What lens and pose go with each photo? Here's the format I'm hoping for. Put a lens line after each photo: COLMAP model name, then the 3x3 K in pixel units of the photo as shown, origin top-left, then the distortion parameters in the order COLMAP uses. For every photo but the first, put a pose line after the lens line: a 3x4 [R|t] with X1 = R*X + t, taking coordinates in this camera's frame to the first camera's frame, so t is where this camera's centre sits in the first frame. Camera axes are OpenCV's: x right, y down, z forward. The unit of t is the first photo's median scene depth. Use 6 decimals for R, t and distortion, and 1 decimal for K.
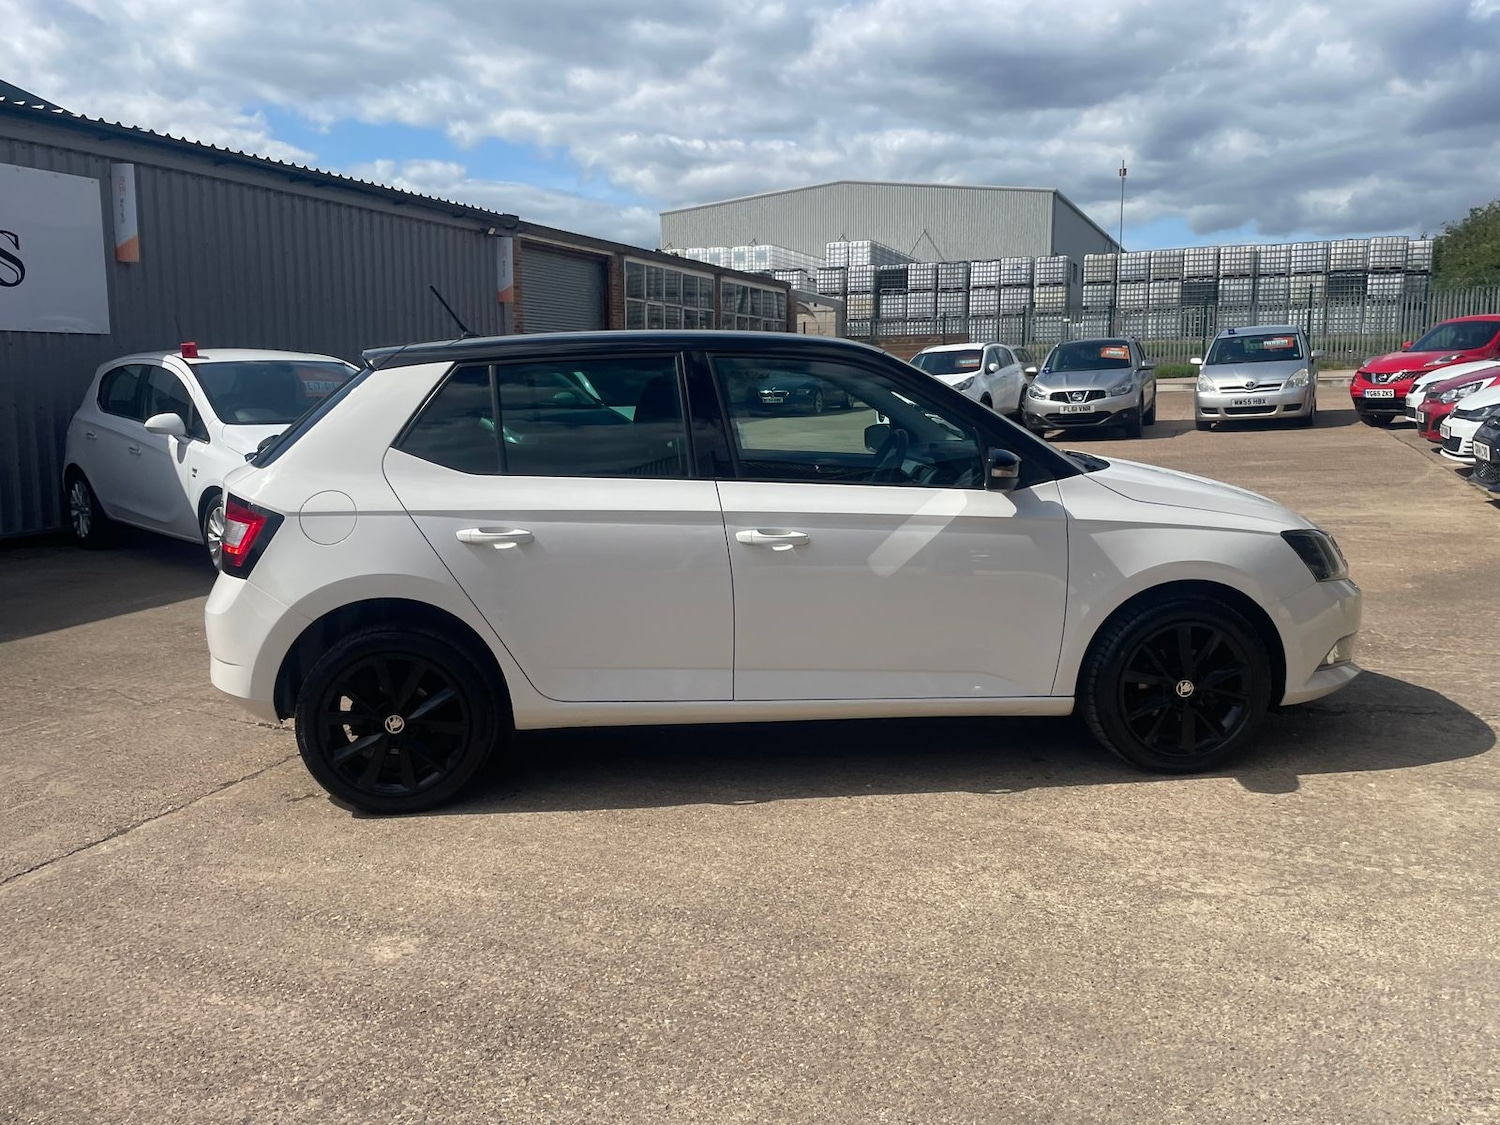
lens RADIAL K [[1239.3, 0, 760.8], [0, 1239.3, 557.9], [0, 0, 1]] dist [0.087022, -0.113328]
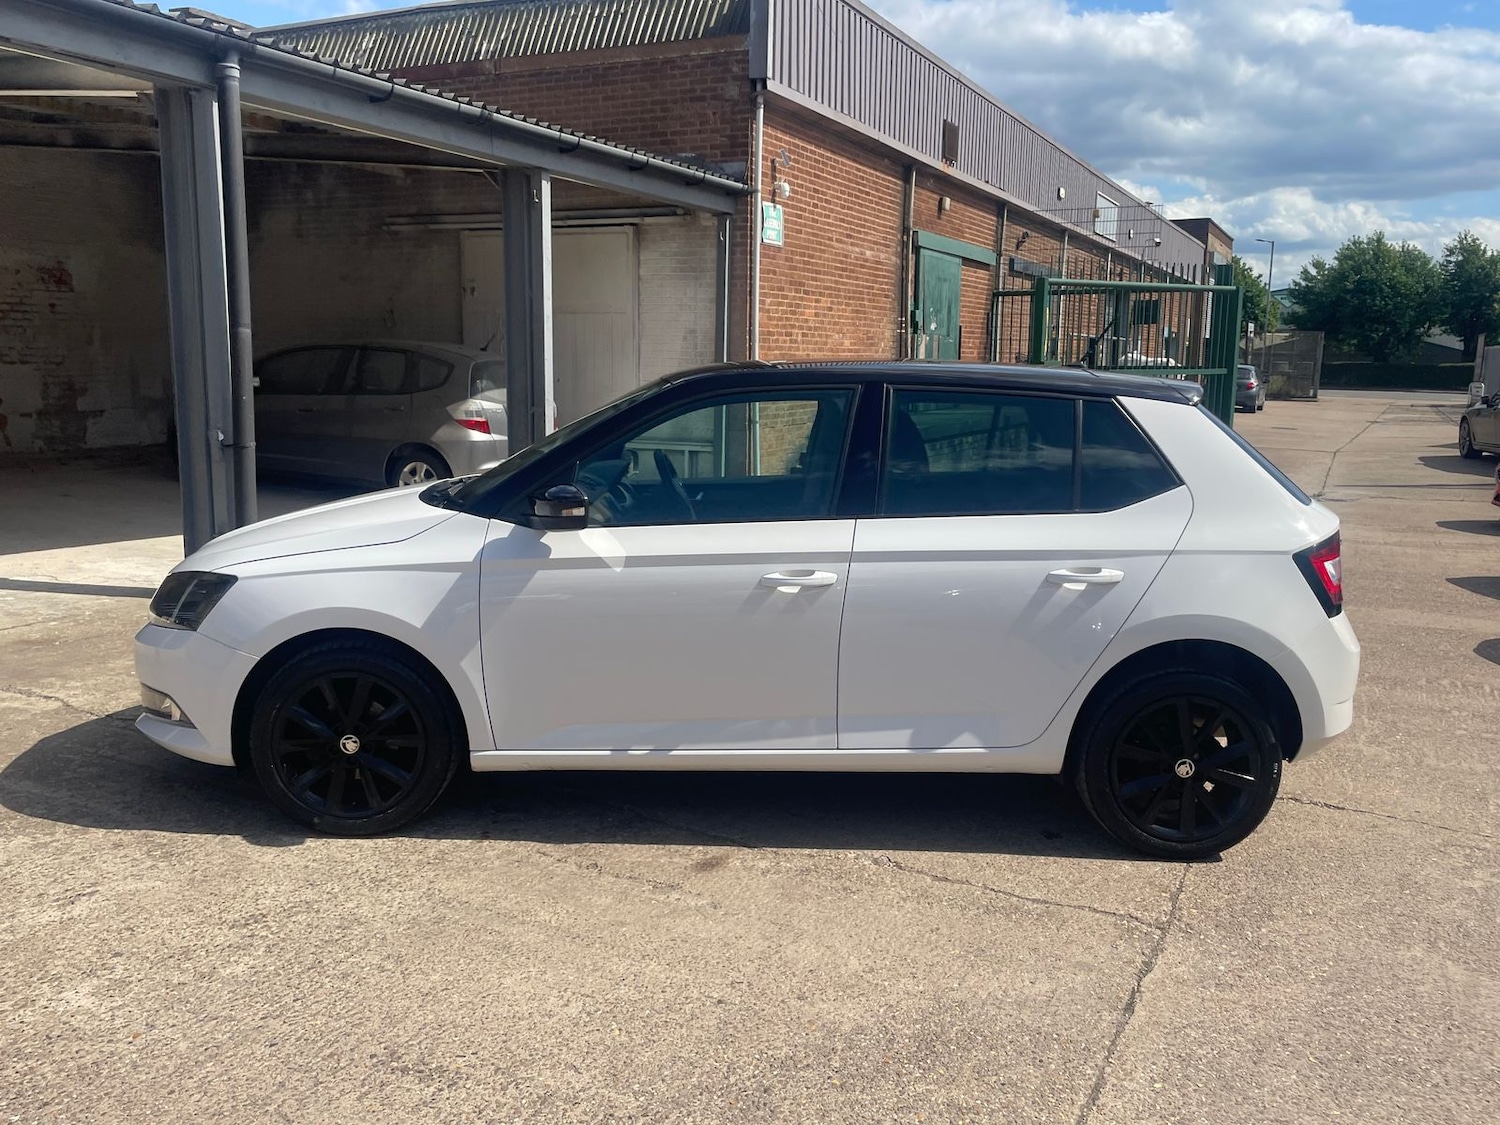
lens RADIAL K [[1239.3, 0, 755.6], [0, 1239.3, 549.4], [0, 0, 1]] dist [0.087022, -0.113328]
pose [[-0.995964, -0.021865, 0.087046, -0.076278], [0.004408, 0.956784, 0.290765, -0.359657], [-0.089642, 0.289976, -0.952827, 2.201254]]
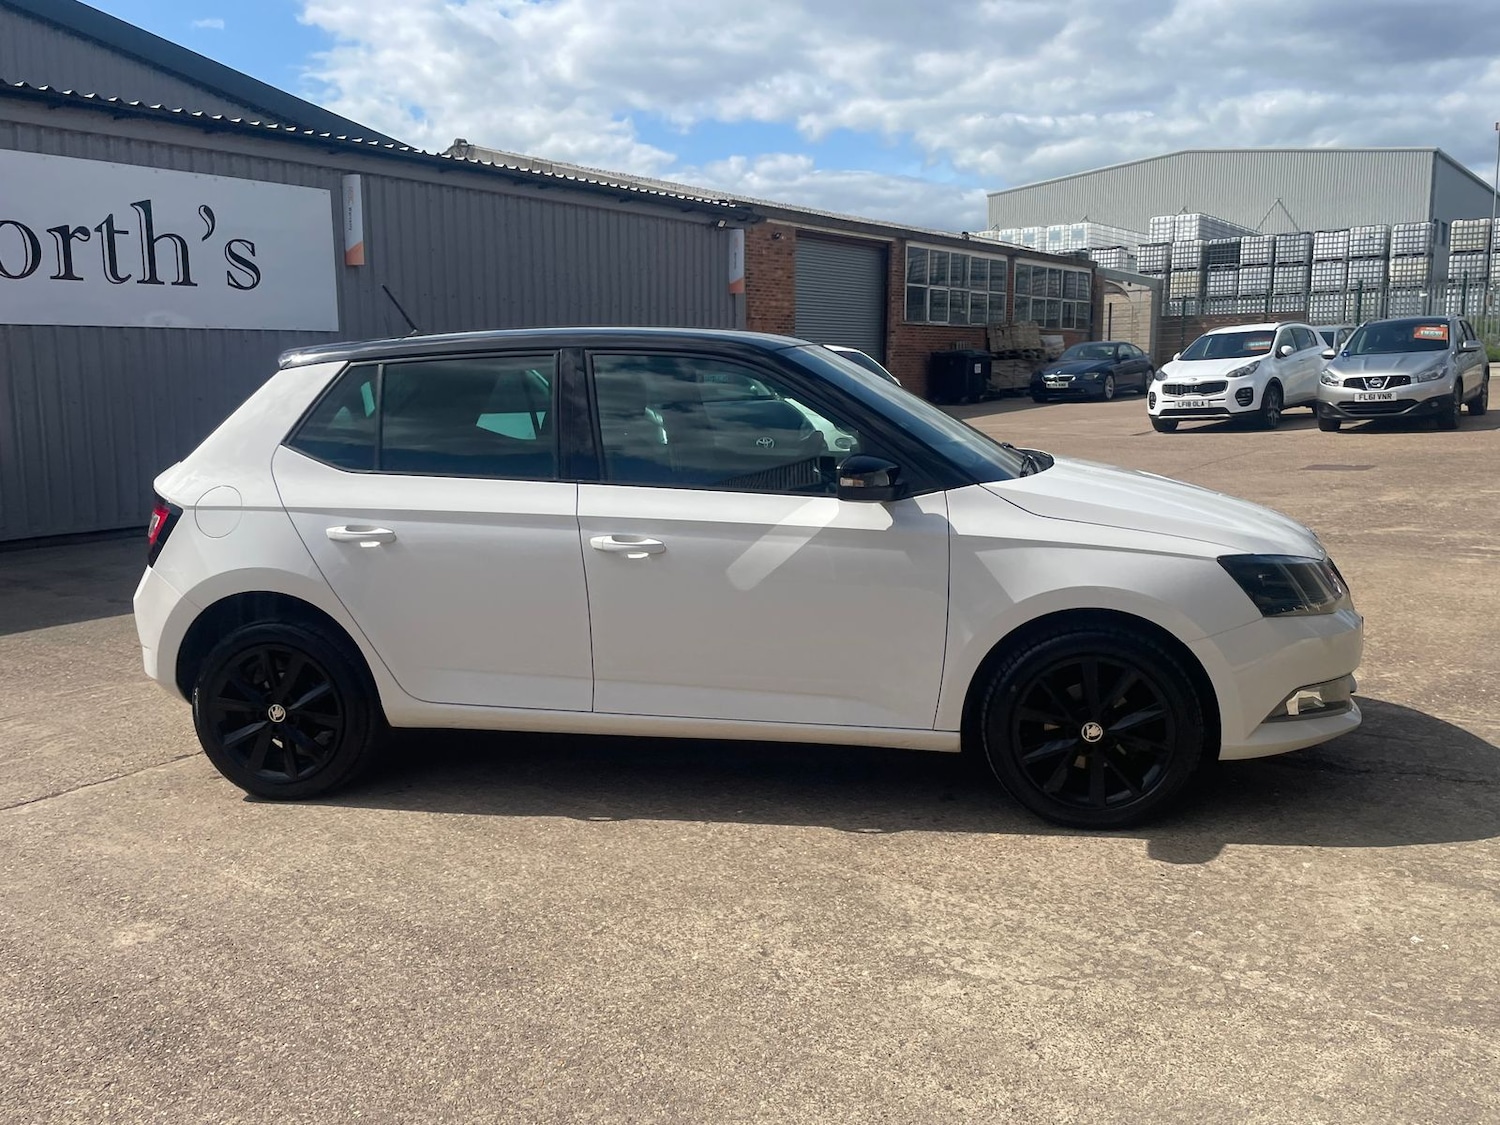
lens RADIAL K [[1239.3, 0, 760.5], [0, 1239.3, 553.7], [0, 0, 1]] dist [0.087022, -0.113328]
pose [[0.964313, 0.034379, -0.262525, 0.339066], [-0.032228, 0.999402, 0.012497, -0.023289], [0.262798, -0.003591, 0.964844, 0.099710]]
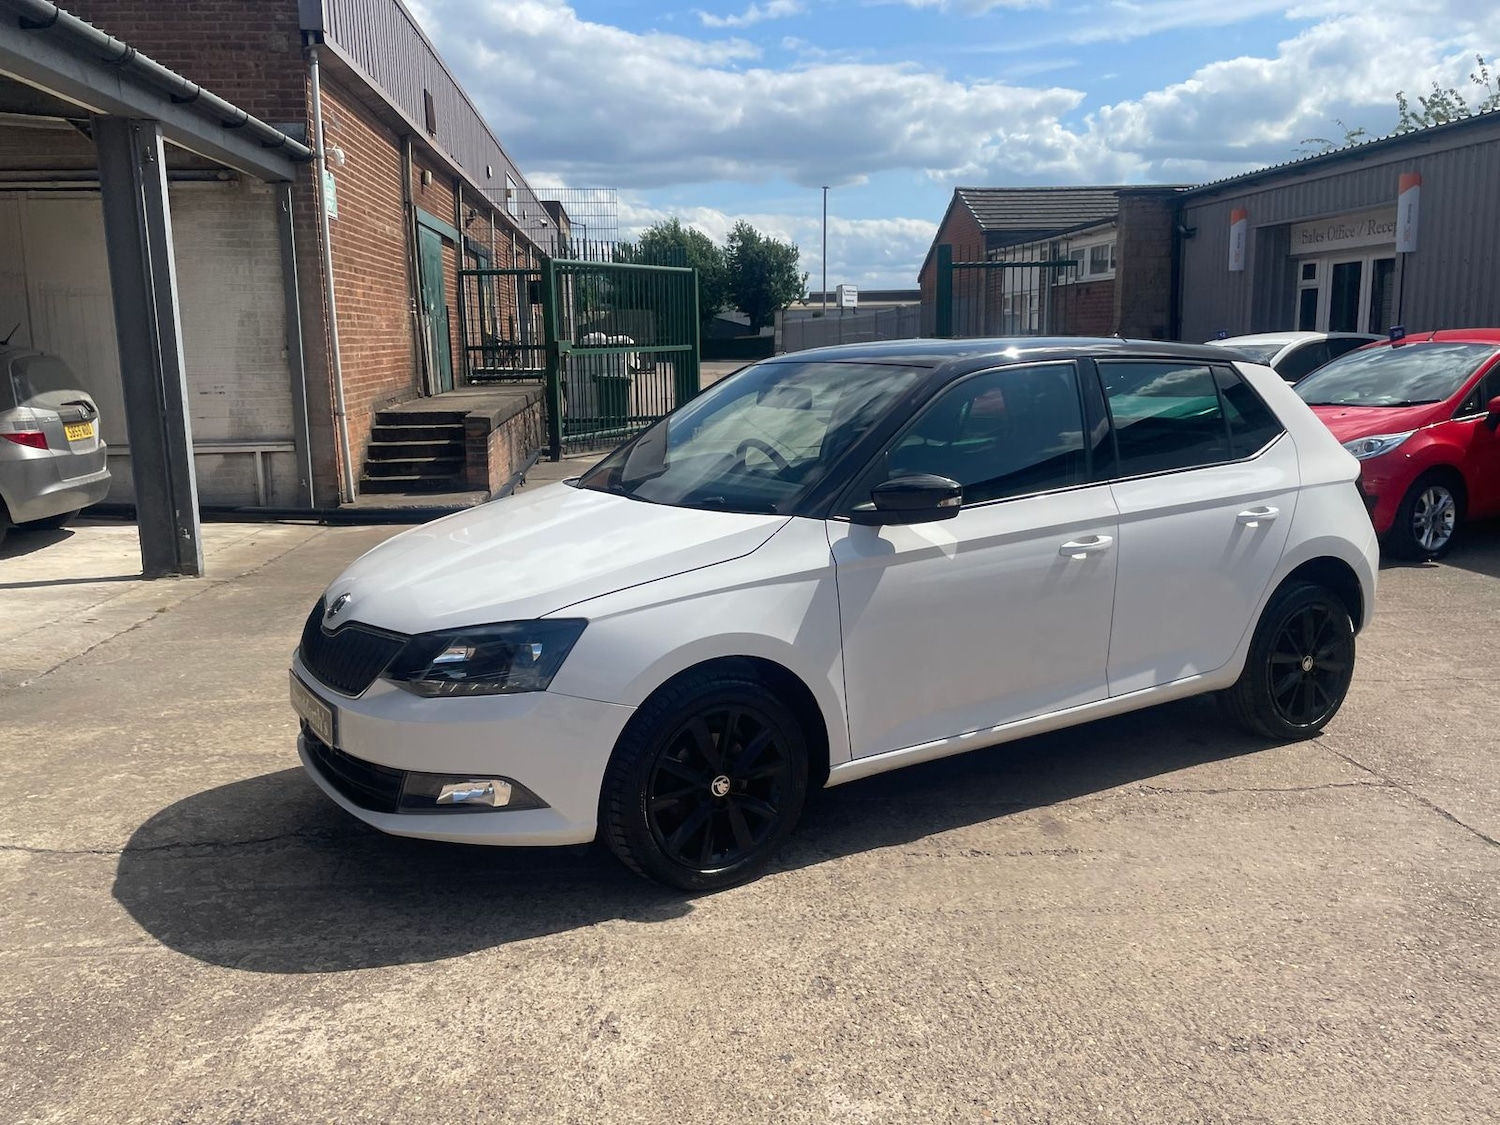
lens RADIAL K [[1239.3, 0, 762.6], [0, 1239.3, 558.9], [0, 0, 1]] dist [0.087022, -0.113328]
pose [[-0.894837, 0.097624, -0.435588, 0.614266], [-0.043395, 0.952148, 0.302543, -0.347838], [0.444279, 0.289628, -0.847780, 2.056134]]
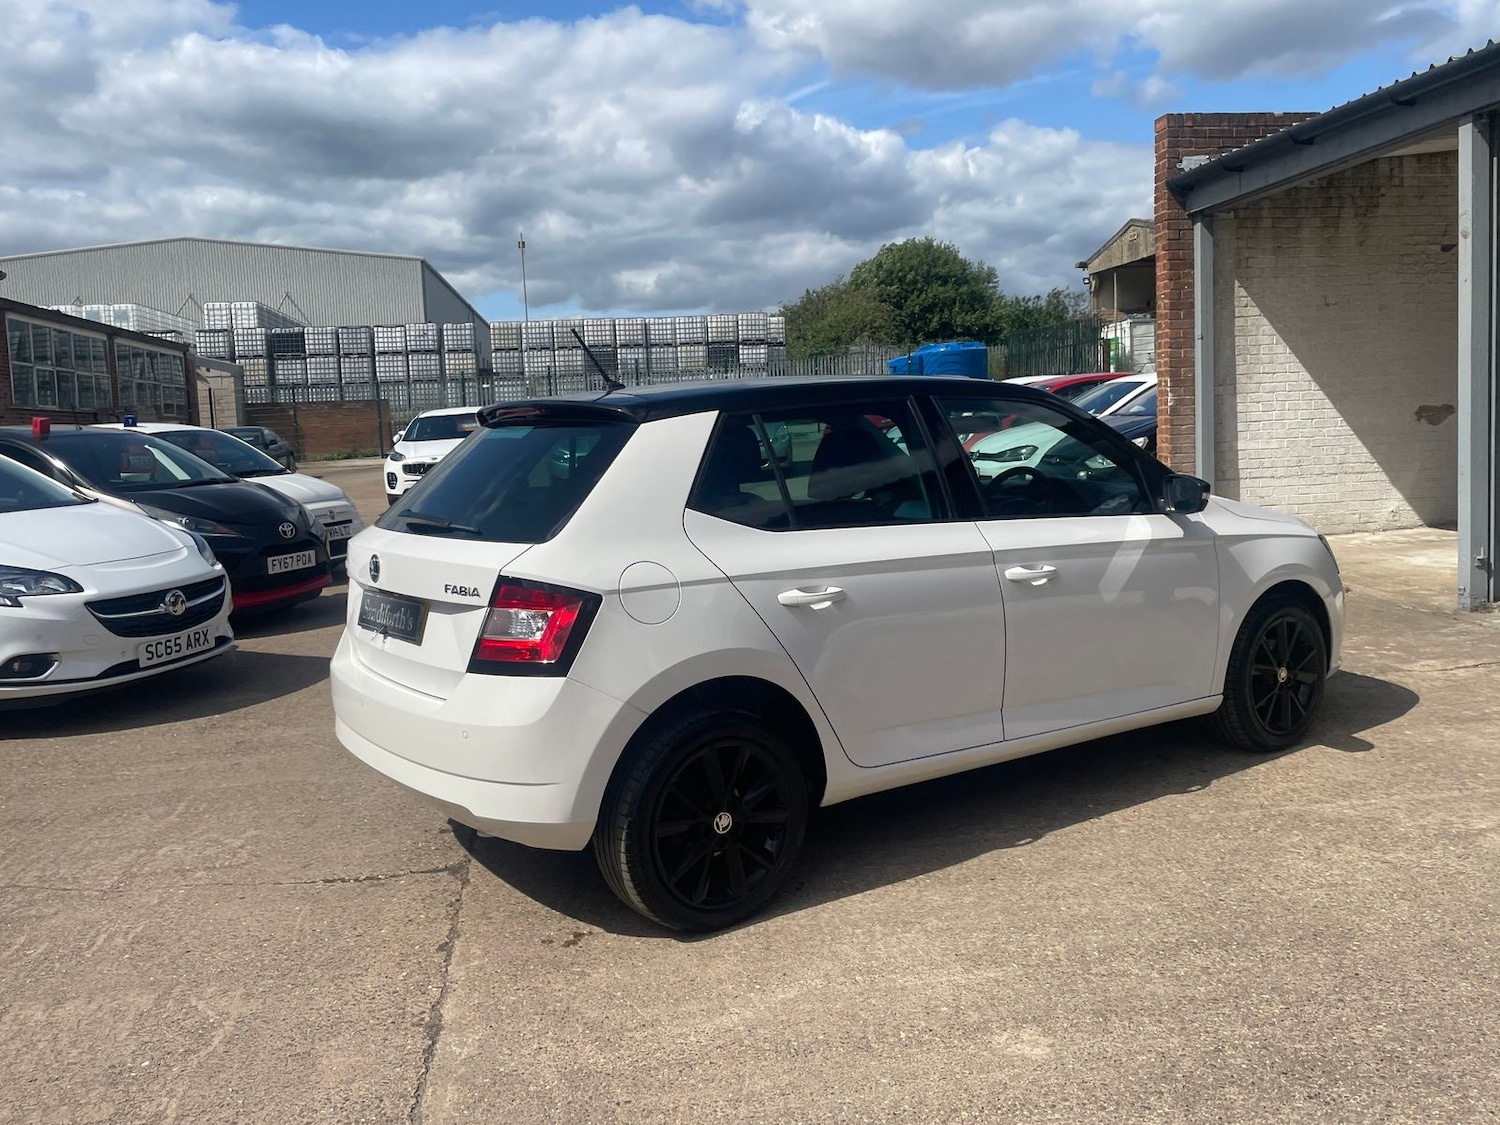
lens RADIAL K [[1239.3, 0, 763.2], [0, 1239.3, 559.6], [0, 0, 1]] dist [0.087022, -0.113328]
pose [[0.871920, -0.079795, 0.483102, -0.634328], [0.104543, 0.994219, -0.024467, -0.023928], [-0.478357, 0.071838, 0.875222, 0.202161]]
